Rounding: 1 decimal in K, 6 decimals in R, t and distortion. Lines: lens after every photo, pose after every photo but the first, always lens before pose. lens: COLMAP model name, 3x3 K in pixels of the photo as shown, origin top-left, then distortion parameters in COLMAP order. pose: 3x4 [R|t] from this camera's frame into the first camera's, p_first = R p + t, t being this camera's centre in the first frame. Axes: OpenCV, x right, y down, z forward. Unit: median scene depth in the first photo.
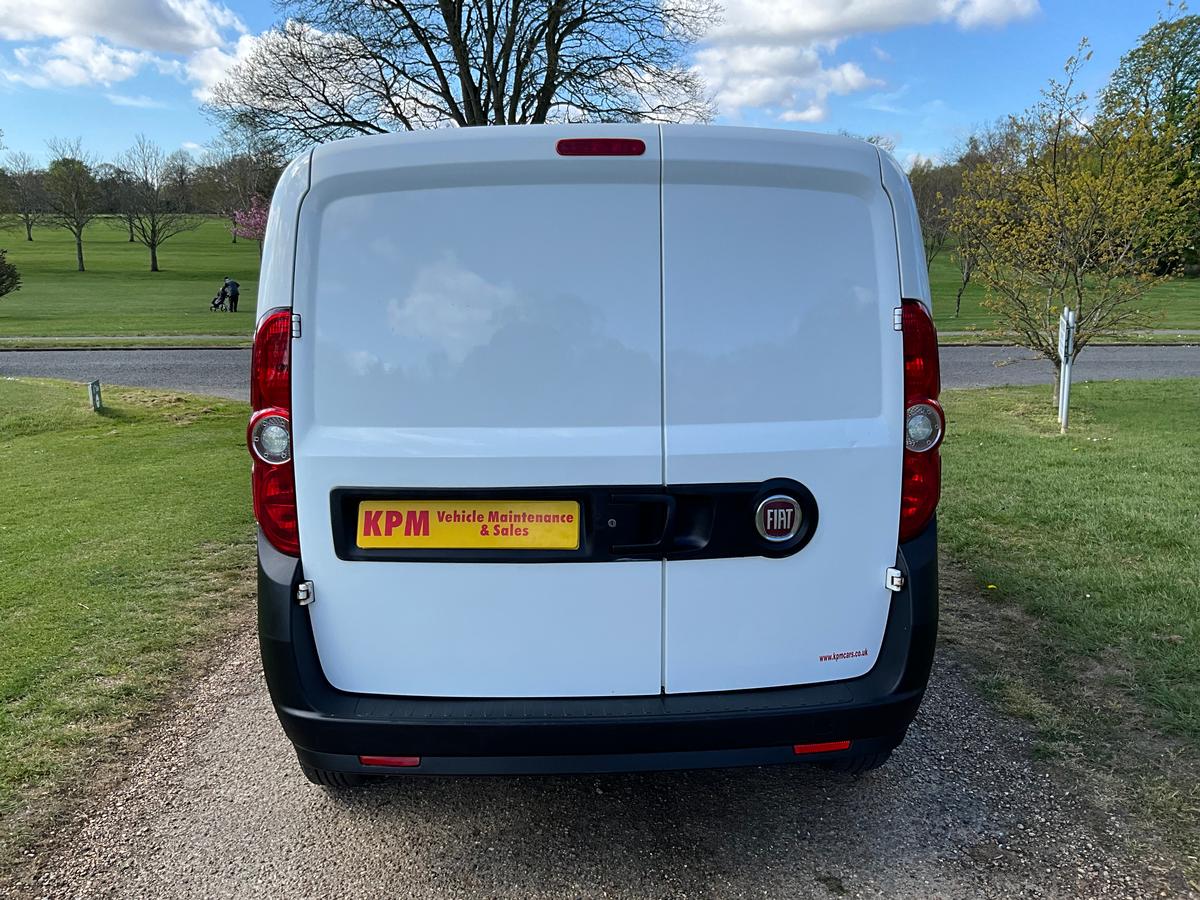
lens RADIAL K [[991.6, 0, 600.0], [0, 991.6, 450.0], [0, 0, 1]] dist [0.009683, -0.013675]
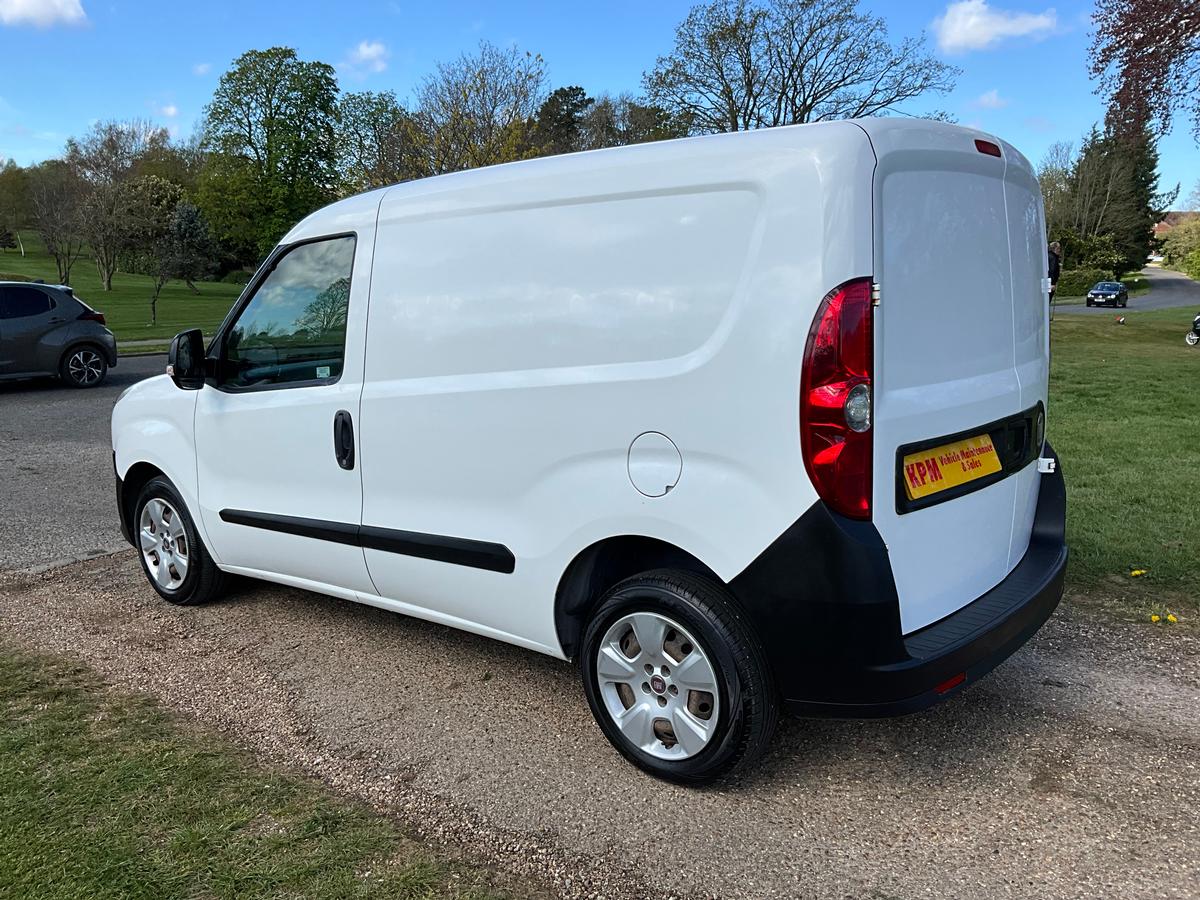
lens RADIAL K [[991.6, 0, 600.0], [0, 991.6, 450.0], [0, 0, 1]] dist [0.009683, -0.013675]
pose [[0.682136, -0.124680, 0.720518, -1.242625], [0.130710, 0.990277, 0.047612, -0.050907], [-0.719448, 0.061701, 0.691800, 0.493589]]
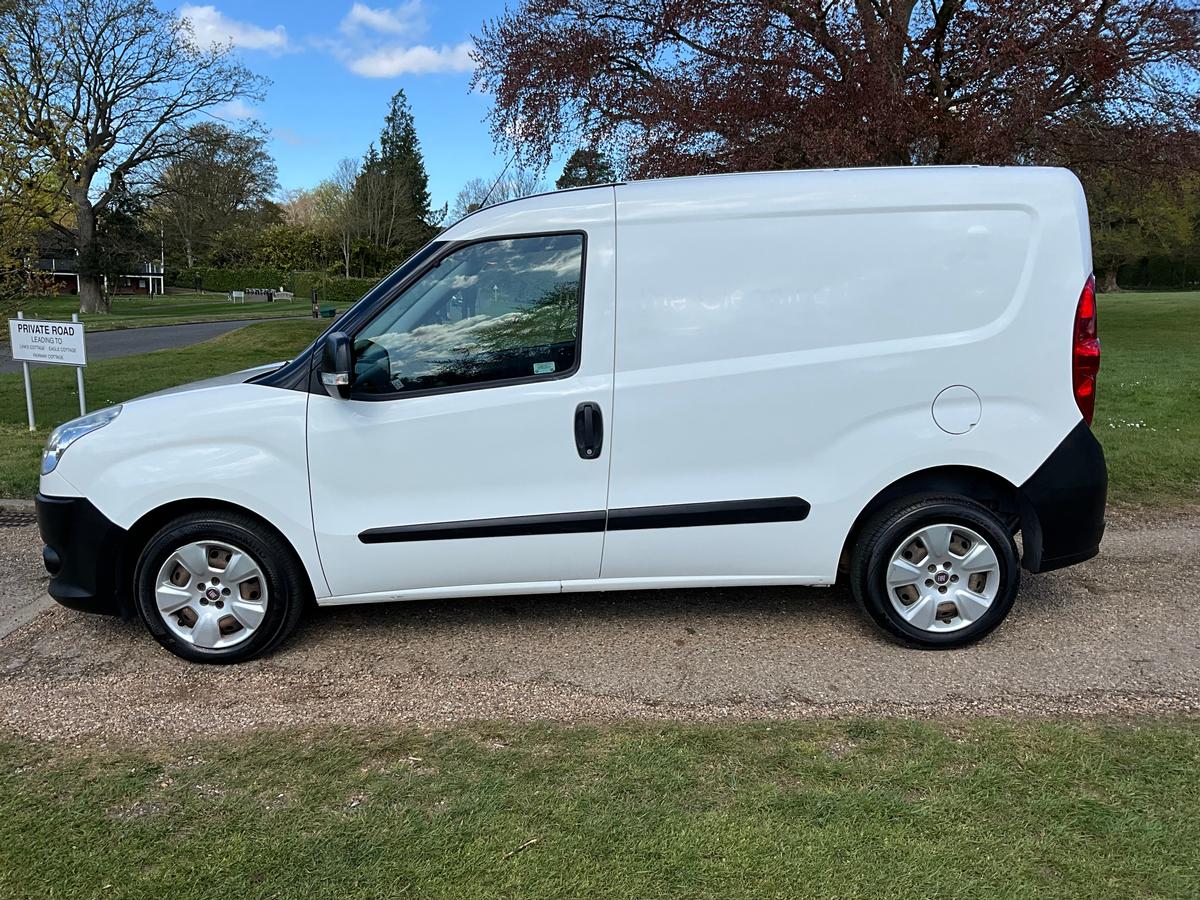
lens RADIAL K [[991.6, 0, 600.0], [0, 991.6, 450.0], [0, 0, 1]] dist [0.009683, -0.013675]
pose [[0.084486, -0.164942, 0.982678, -1.982797], [0.183791, 0.971862, 0.147325, -0.248964], [-0.979328, 0.168160, 0.112423, 1.668534]]
